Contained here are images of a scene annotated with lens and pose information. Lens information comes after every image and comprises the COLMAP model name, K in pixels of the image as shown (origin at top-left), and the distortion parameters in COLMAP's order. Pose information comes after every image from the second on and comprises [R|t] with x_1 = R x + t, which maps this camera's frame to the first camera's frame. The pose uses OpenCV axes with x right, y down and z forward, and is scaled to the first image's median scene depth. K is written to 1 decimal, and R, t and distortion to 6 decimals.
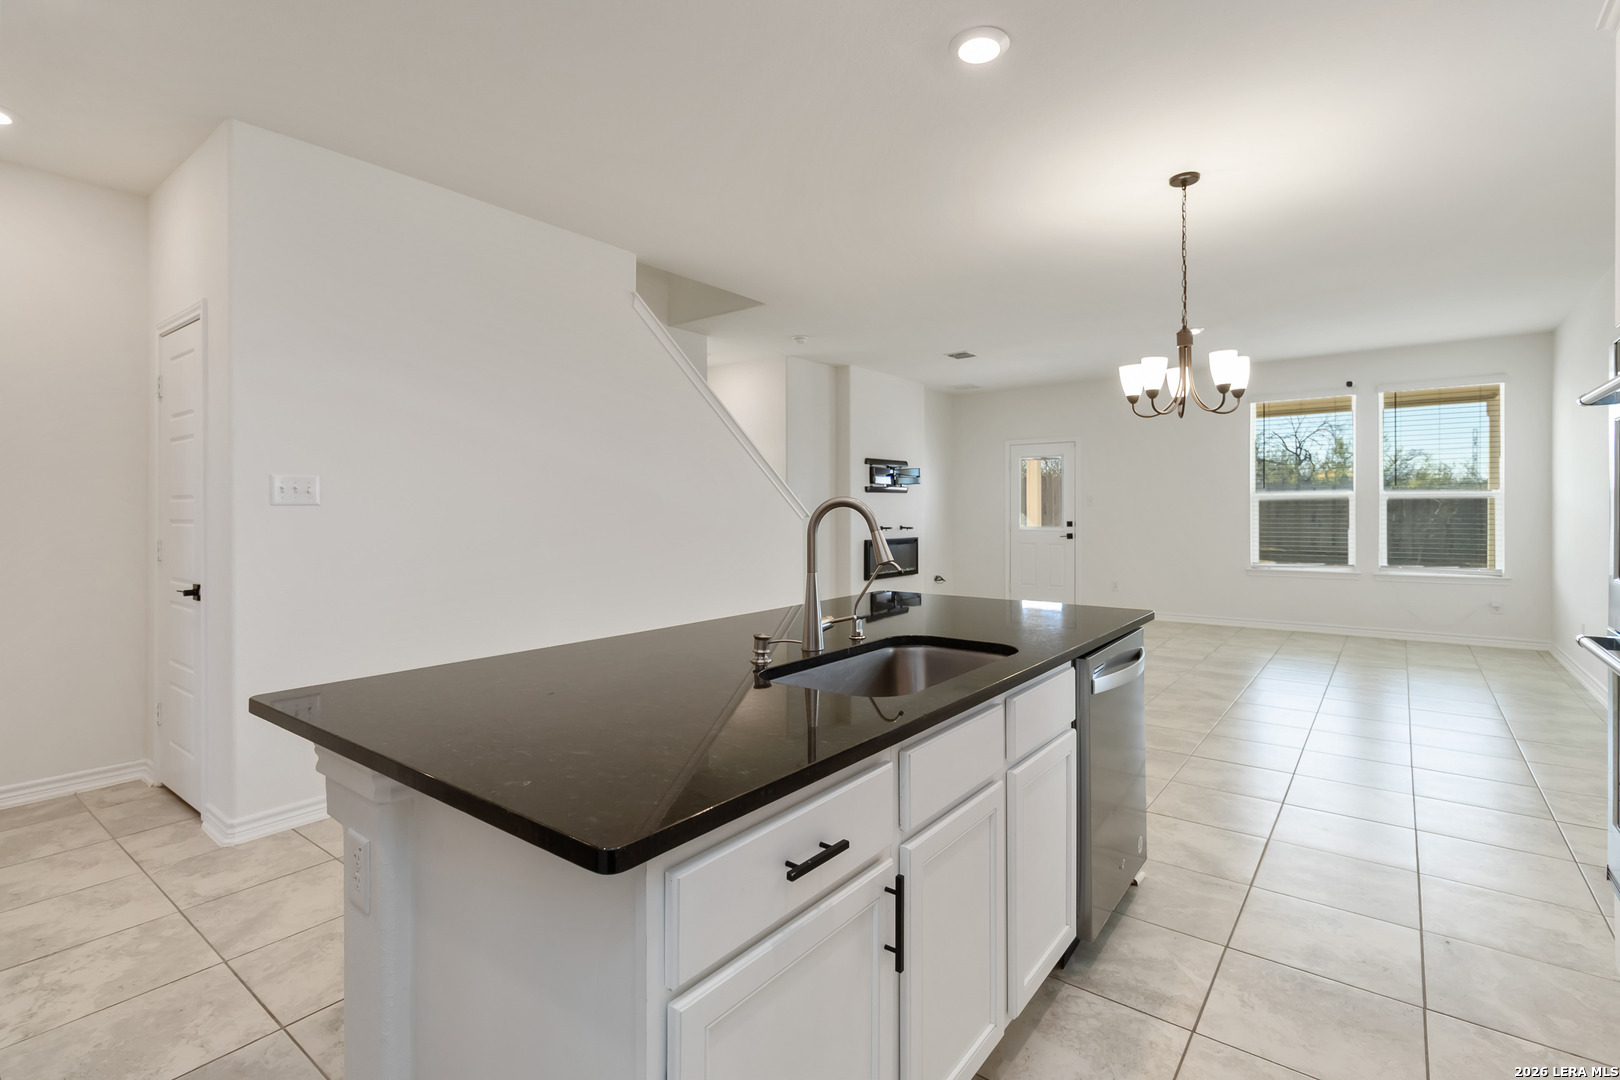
lens RADIAL K [[805.9, 0, 805.8], [0, 805.9, 535.1], [0, 0, 1]] dist [0.008576, -0.000267]
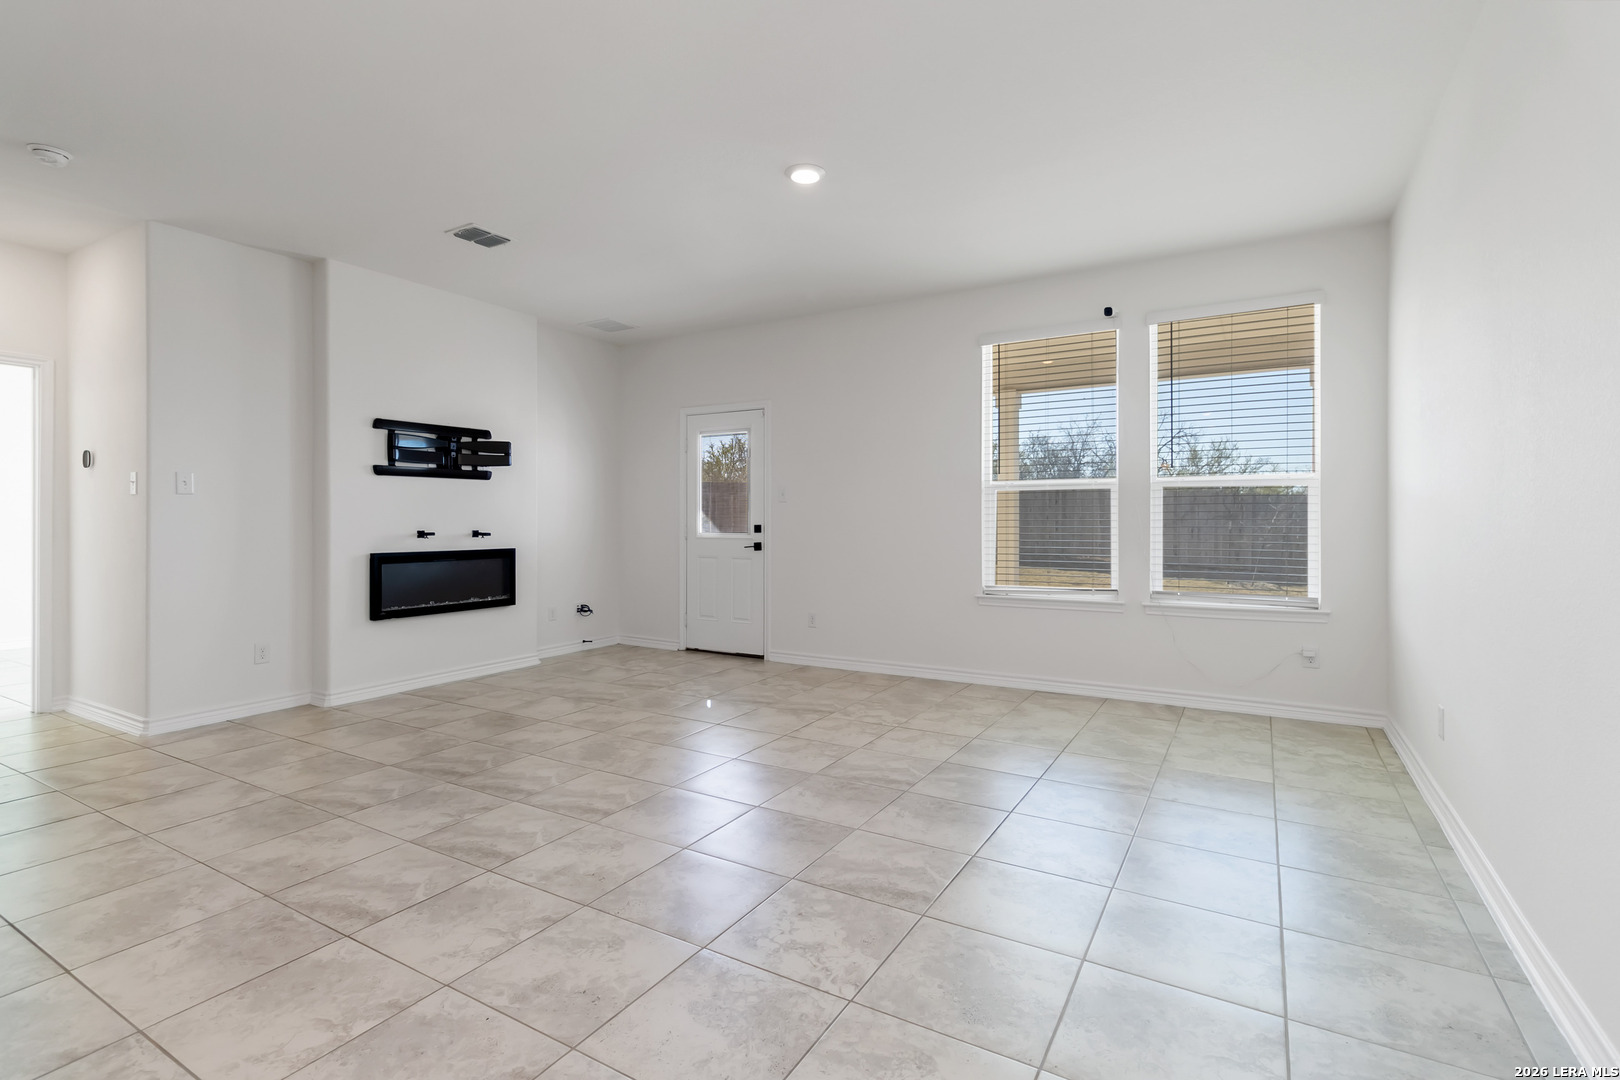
lens RADIAL K [[805.9, 0, 819.3], [0, 805.9, 545.4], [0, 0, 1]] dist [0.008576, -0.000267]
pose [[0.990403, -0.002833, 0.138184, 0.341732], [0.002504, 0.999994, 0.002552, -0.001454], [-0.138190, -0.002182, 0.990403, 0.379045]]
